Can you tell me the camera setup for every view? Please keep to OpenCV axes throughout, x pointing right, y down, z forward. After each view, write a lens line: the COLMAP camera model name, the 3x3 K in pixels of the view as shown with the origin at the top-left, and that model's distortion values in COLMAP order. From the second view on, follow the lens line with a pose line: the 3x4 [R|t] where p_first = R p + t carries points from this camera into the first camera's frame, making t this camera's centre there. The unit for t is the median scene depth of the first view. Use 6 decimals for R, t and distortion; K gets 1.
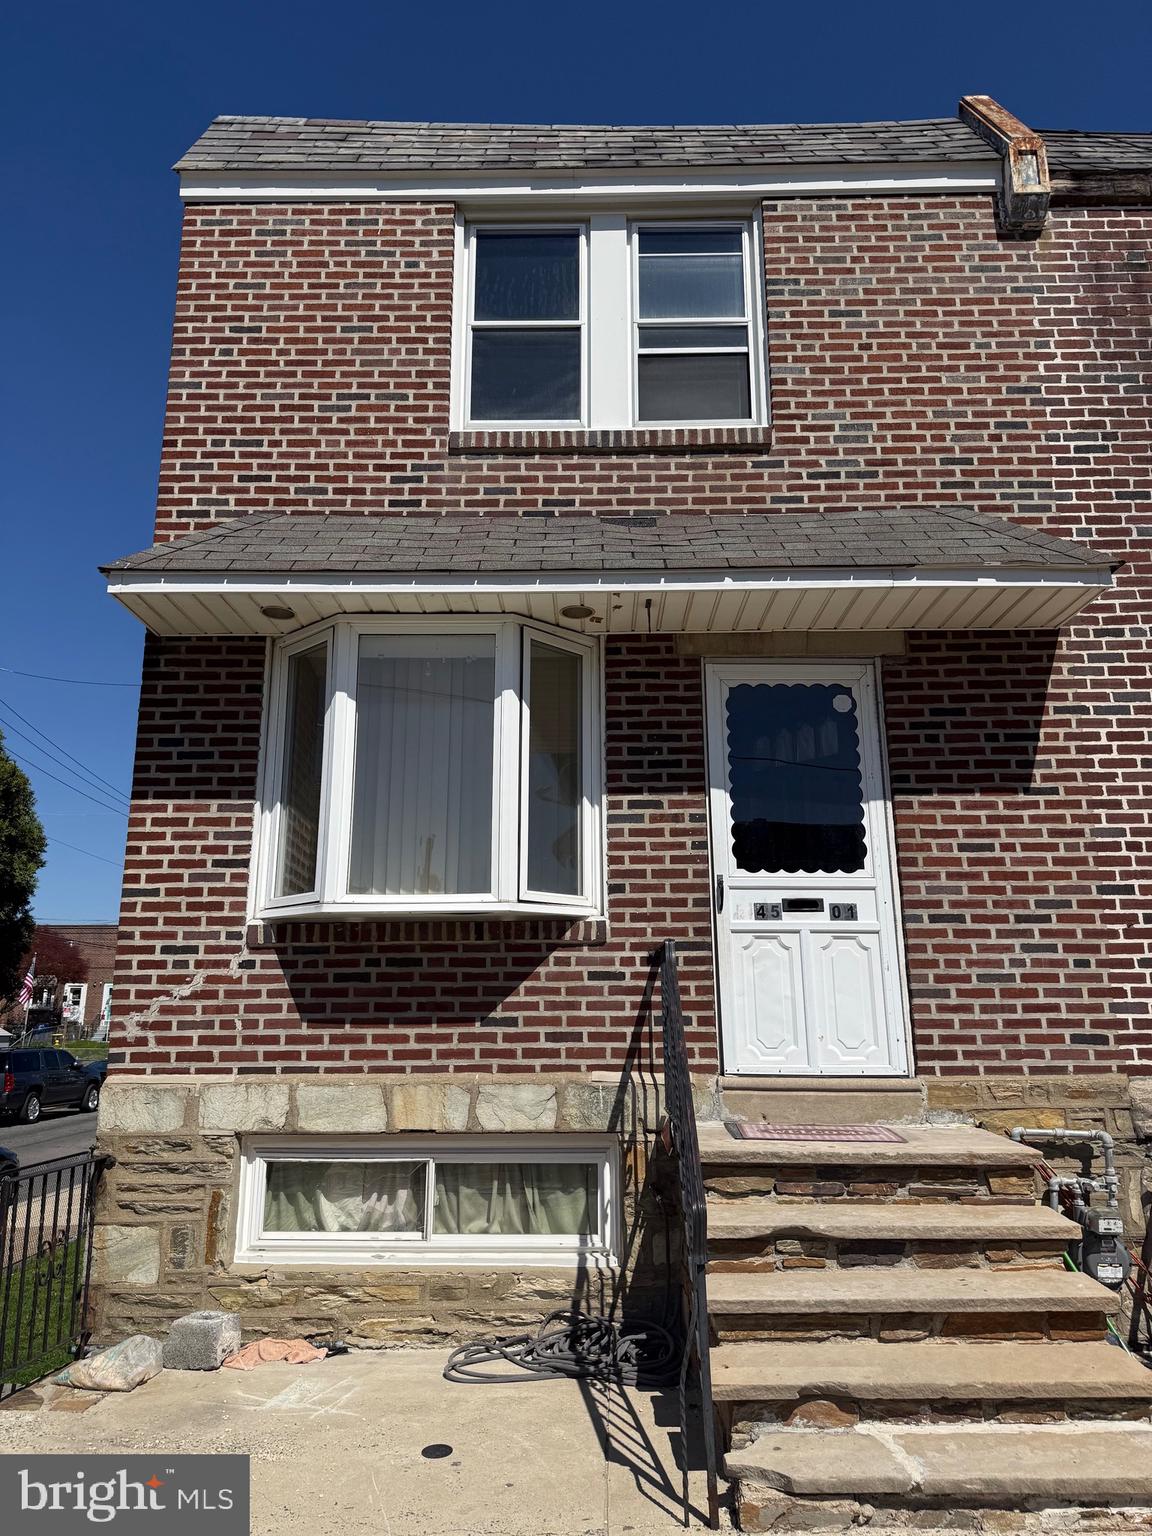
lens RADIAL K [[1083.5, 0, 567.5], [0, 1083.5, 767.5], [0, 0, 1]] dist [0.124275, -0.204910]
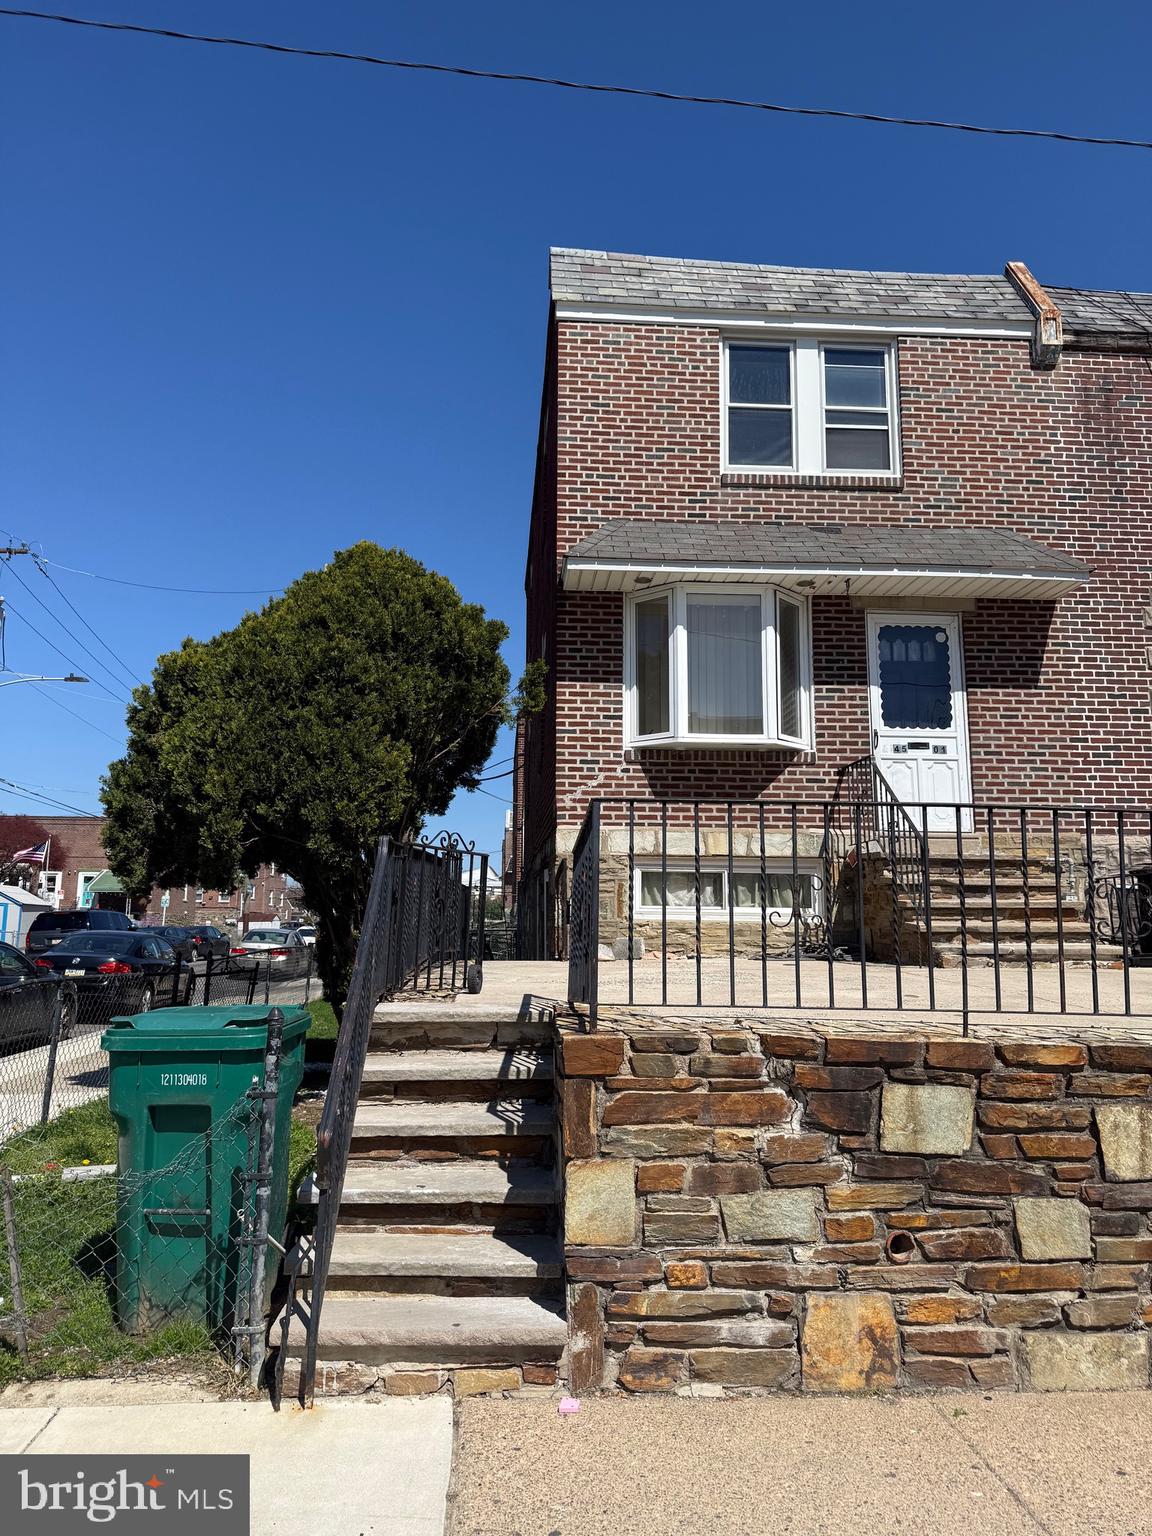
lens RADIAL K [[1051.6, 0, 566.2], [0, 1051.6, 775.0], [0, 0, 1]] dist [0.159449, -0.283977]
pose [[0.996129, 0.019526, 0.085712, -0.534109], [-0.026761, 0.996099, 0.084084, 0.037552], [-0.083736, -0.086052, 0.992766, -0.760543]]
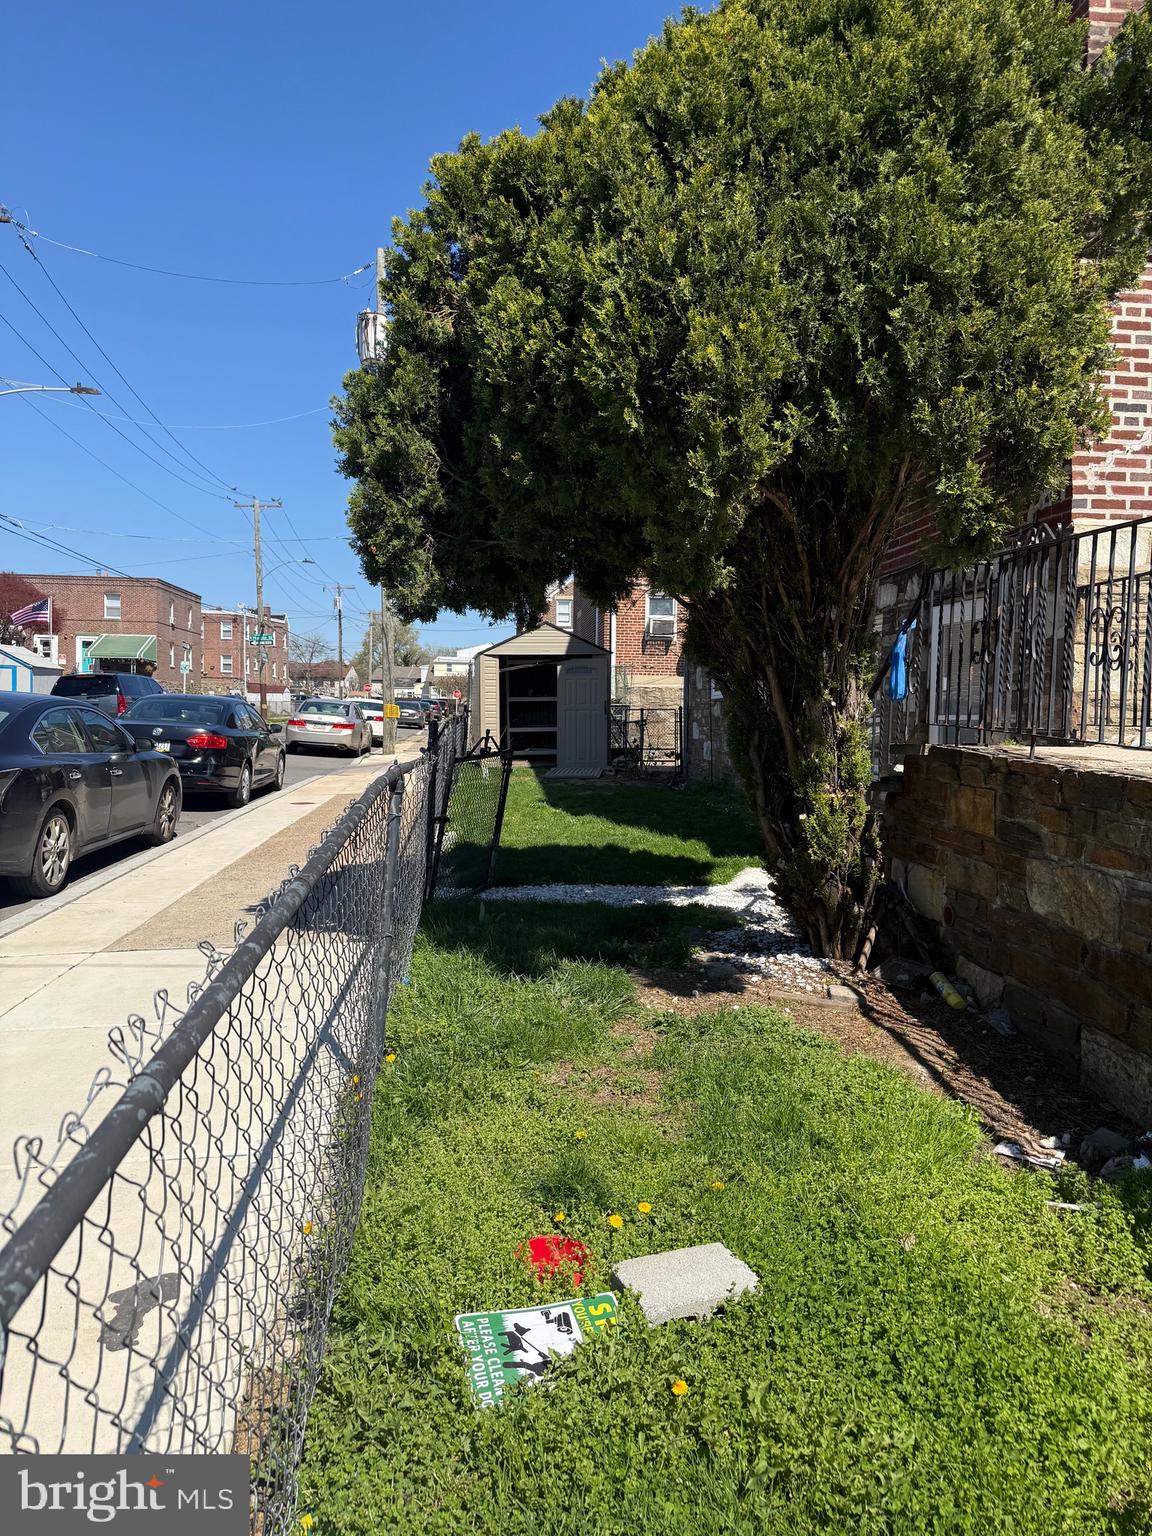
lens RADIAL K [[1061.9, 0, 574.1], [0, 1061.9, 772.6], [0, 0, 1]] dist [0.087742, -0.123398]
pose [[0.994024, 0.011366, 0.108566, -0.982681], [-0.042139, 0.957425, 0.285590, 0.224407], [-0.100698, -0.288458, 0.952183, -0.051568]]
